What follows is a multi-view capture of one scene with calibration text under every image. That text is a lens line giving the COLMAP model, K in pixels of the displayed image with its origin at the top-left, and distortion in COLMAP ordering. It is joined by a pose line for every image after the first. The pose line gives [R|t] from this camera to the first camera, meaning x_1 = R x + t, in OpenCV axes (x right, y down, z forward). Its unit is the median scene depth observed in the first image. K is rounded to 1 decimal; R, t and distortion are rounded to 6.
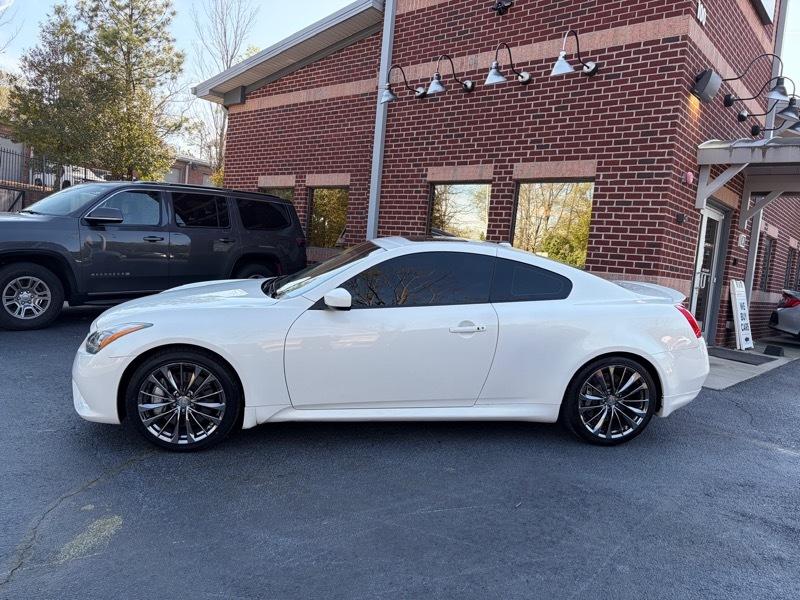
lens RADIAL K [[602.1, 0, 411.2], [0, 602.1, 303.5], [0, 0, 1]] dist [0.028200, -0.026108]
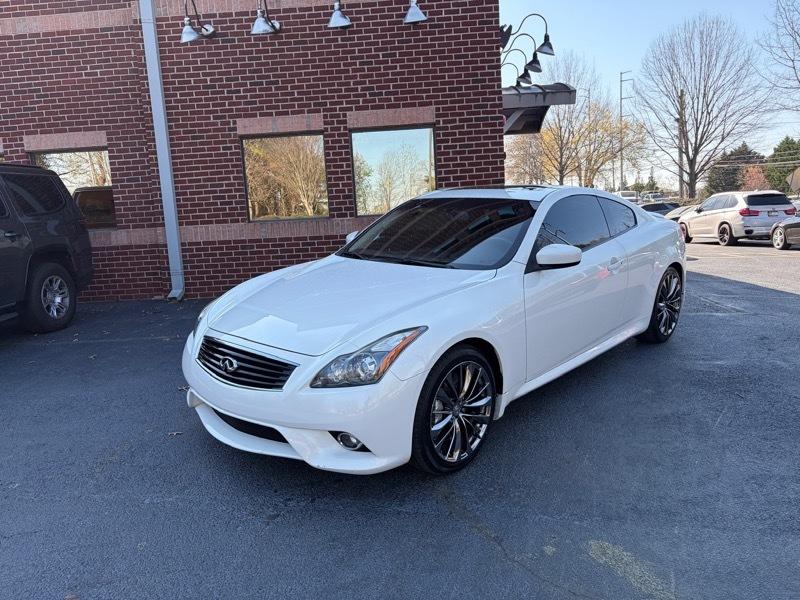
lens RADIAL K [[602.1, 0, 400.9], [0, 602.1, 293.4], [0, 0, 1]] dist [0.028200, -0.026108]
pose [[0.788244, -0.198964, 0.582309, -0.402096], [0.165653, 0.979963, 0.110597, -0.041133], [-0.592646, 0.009284, 0.805409, 0.177561]]
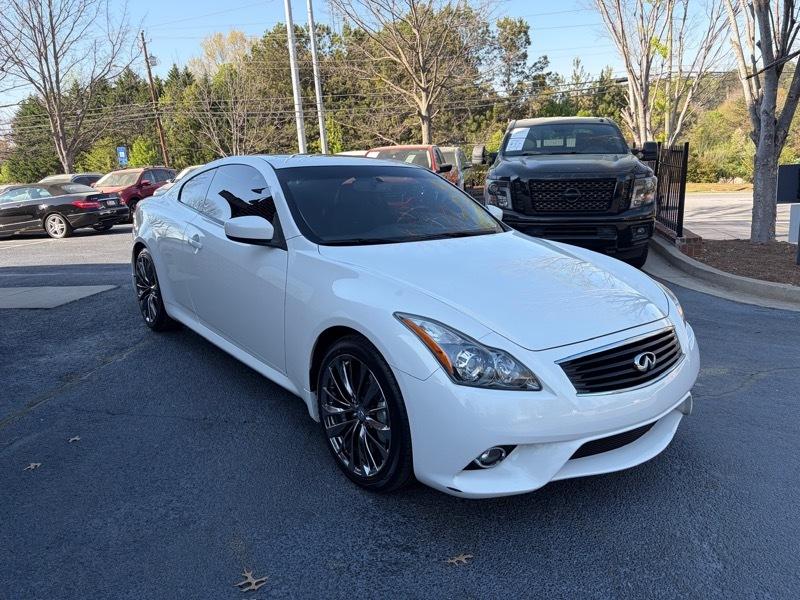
lens RADIAL K [[602.1, 0, 401.0], [0, 602.1, 303.6], [0, 0, 1]] dist [0.028200, -0.026108]
pose [[-0.471881, -0.268124, 0.839903, -0.460054], [0.091110, 0.932706, 0.348938, -0.113577], [-0.876942, 0.241181, -0.415698, 0.751920]]
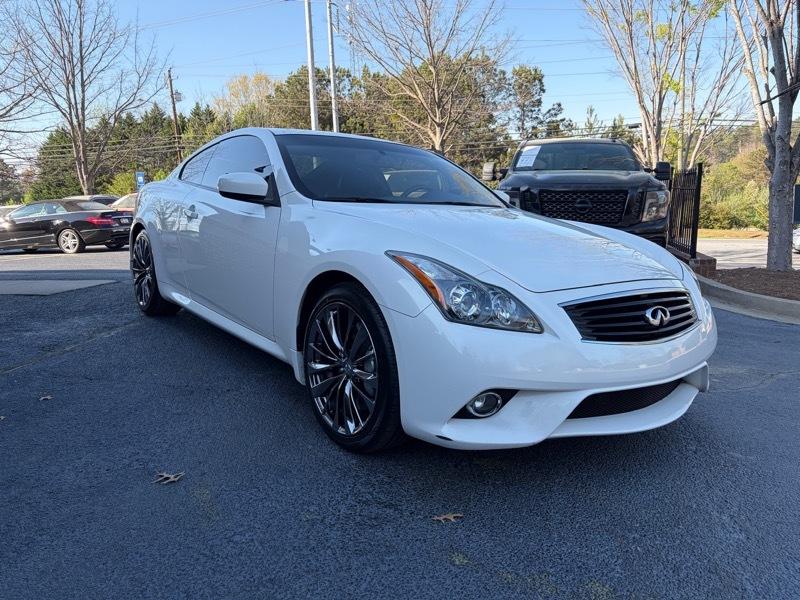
lens RADIAL K [[602.1, 0, 400.3], [0, 602.1, 298.9], [0, 0, 1]] dist [0.028200, -0.026108]
pose [[-0.448115, -0.220652, 0.866317, -0.457548], [0.065311, 0.958391, 0.277887, -0.064516], [-0.891587, 0.181105, -0.415059, 0.745681]]
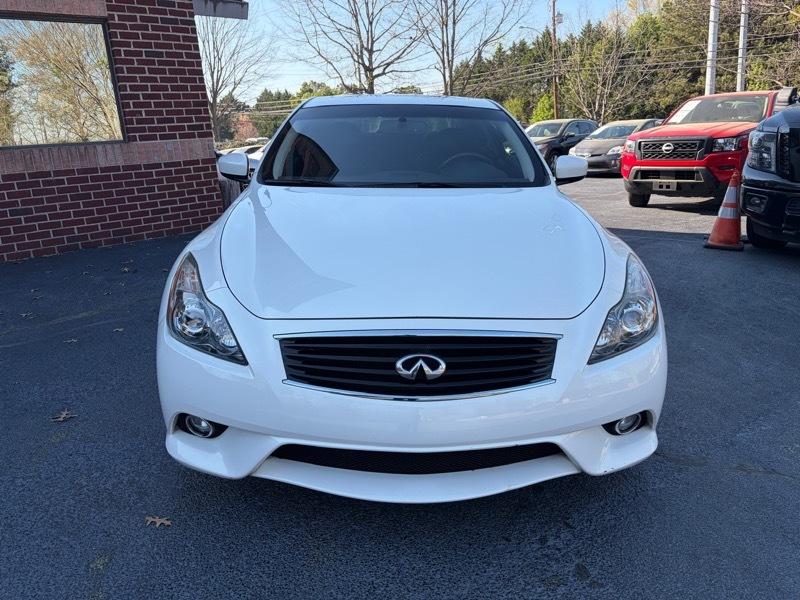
lens RADIAL K [[602.1, 0, 400.7], [0, 602.1, 292.2], [0, 0, 1]] dist [0.028200, -0.026108]
pose [[0.141697, -0.337195, 0.930710, -0.463856], [0.150044, 0.936650, 0.316503, -0.066170], [-0.978473, 0.094800, 0.183314, 0.501847]]
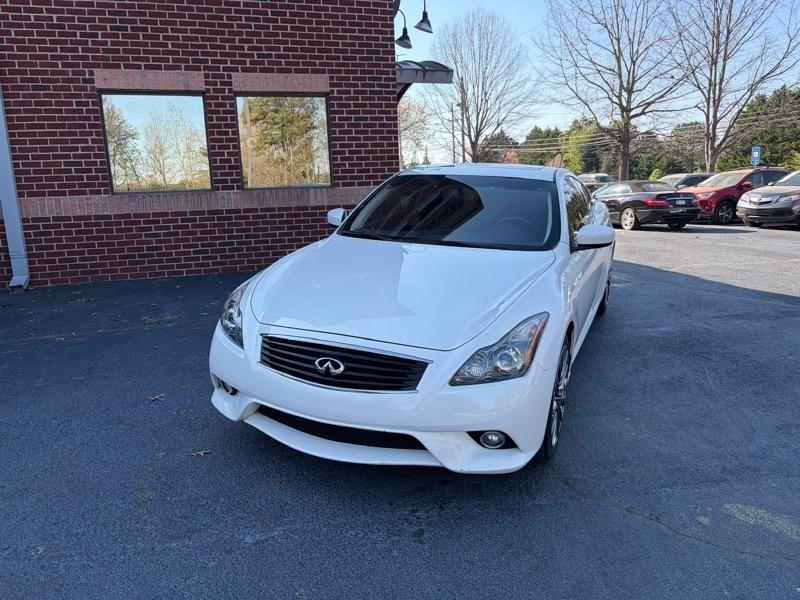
lens RADIAL K [[602.1, 0, 400.0], [0, 602.1, 294.2], [0, 0, 1]] dist [0.028200, -0.026108]
pose [[0.537801, -0.249734, 0.805235, -0.502711], [0.141026, 0.968311, 0.206122, -0.071567], [-0.831193, 0.002707, 0.555977, 0.330505]]
